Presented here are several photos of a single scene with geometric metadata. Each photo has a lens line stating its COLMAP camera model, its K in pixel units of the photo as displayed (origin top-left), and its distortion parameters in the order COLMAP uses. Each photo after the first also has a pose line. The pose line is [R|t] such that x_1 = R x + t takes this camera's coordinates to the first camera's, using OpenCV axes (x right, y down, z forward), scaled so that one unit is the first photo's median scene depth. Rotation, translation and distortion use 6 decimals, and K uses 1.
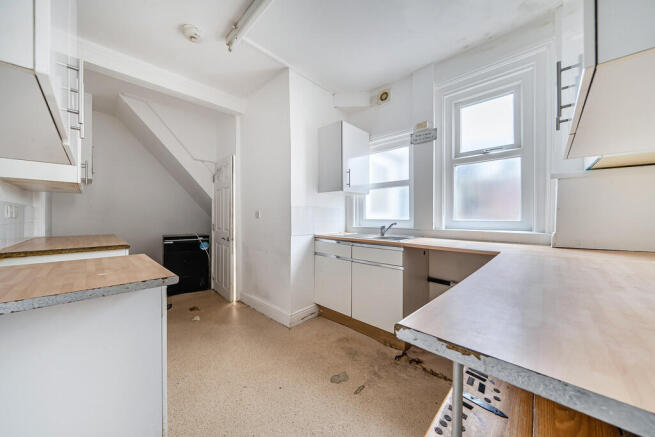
lens RADIAL K [[227.6, 0, 328.1], [0, 227.6, 217.8], [0, 0, 1]] dist [-0.002162, -0.000161]
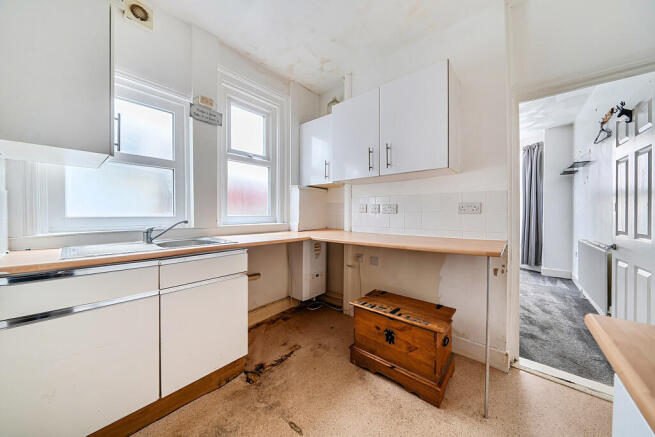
lens RADIAL K [[227.6, 0, 329.2], [0, 227.6, 213.7], [0, 0, 1]] dist [-0.002162, -0.000161]
pose [[-0.054102, -0.008439, 0.998500, -0.450967], [0.004856, 0.999950, 0.008715, -0.004231], [-0.998524, 0.005321, -0.054058, 0.625836]]
